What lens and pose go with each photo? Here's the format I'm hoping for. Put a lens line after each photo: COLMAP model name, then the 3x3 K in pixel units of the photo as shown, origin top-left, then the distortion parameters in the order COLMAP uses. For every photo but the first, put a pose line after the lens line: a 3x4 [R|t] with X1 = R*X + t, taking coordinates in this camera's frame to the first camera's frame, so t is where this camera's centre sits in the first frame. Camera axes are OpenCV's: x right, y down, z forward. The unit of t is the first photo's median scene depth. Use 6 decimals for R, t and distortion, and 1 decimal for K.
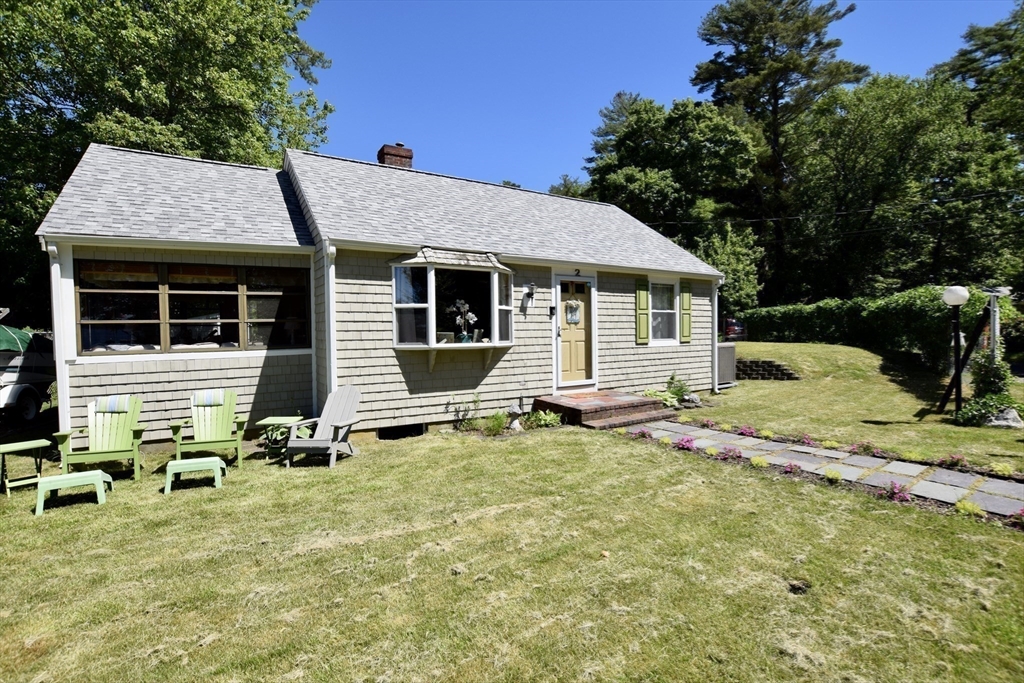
lens RADIAL K [[483.4, 0, 512.0], [0, 483.4, 341.5], [0, 0, 1]] dist [-0.029727, 0.000690]
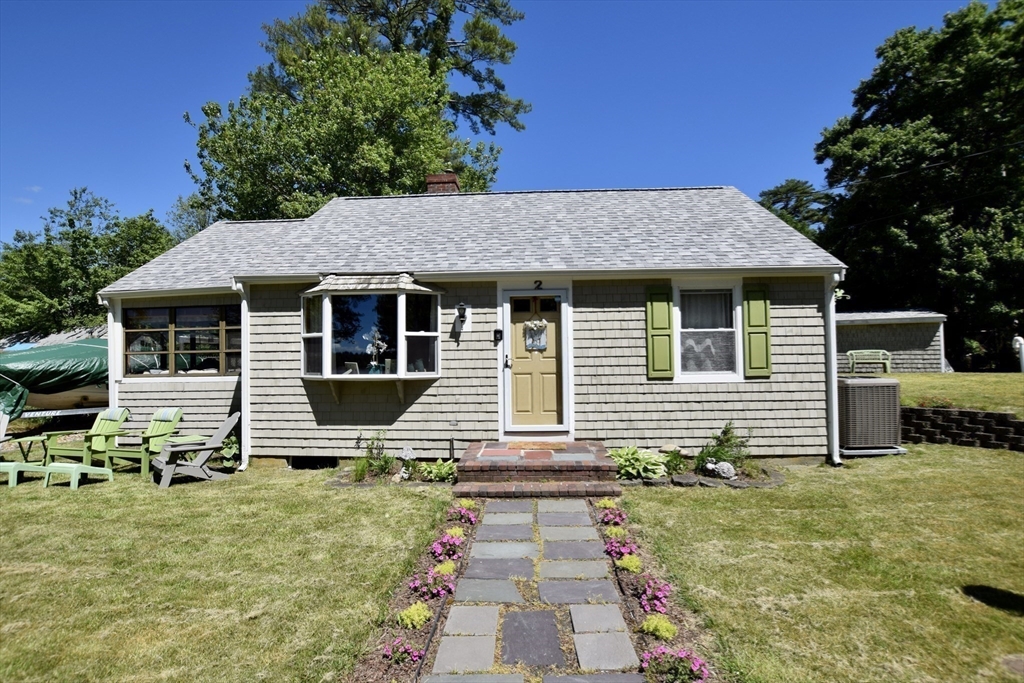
lens RADIAL K [[469.2, 0, 512.0], [0, 469.2, 341.5], [0, 0, 1]] dist [-0.029897, 0.000810]
pose [[0.816065, -0.014746, -0.577772, 0.560295], [-0.009234, 0.999214, -0.038544, -0.023575], [0.577887, 0.036790, 0.815287, 0.381150]]
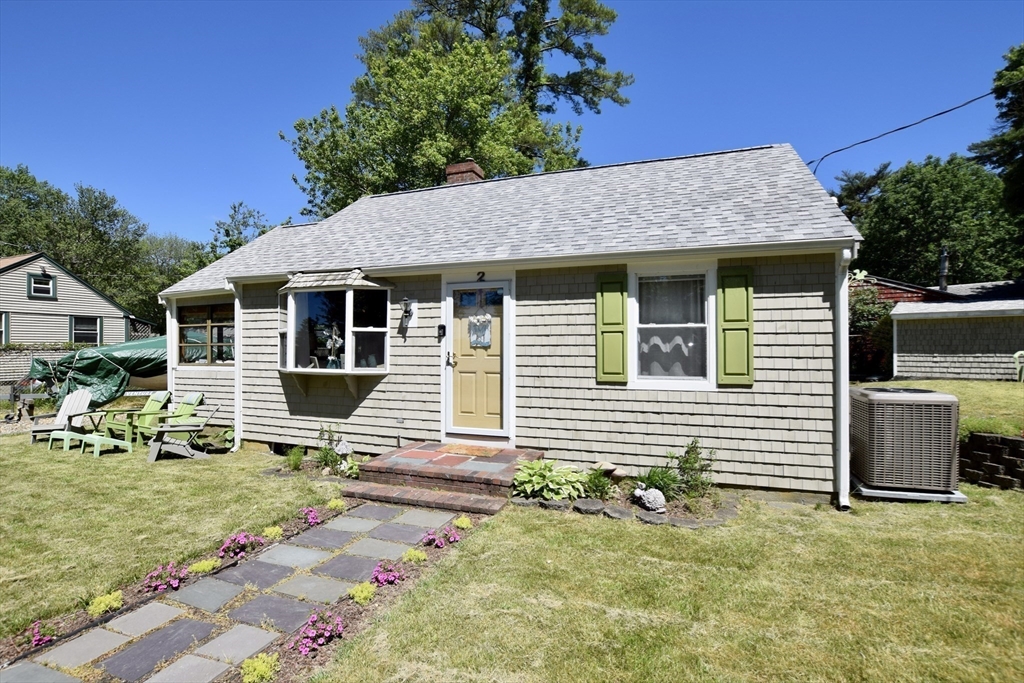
lens RADIAL K [[483.4, 0, 512.0], [0, 483.4, 341.5], [0, 0, 1]] dist [-0.029727, 0.000690]
pose [[0.605777, 0.001892, -0.795632, 0.766396], [-0.025140, 0.999543, -0.016763, -0.037545], [0.795237, 0.030157, 0.605548, 0.634454]]
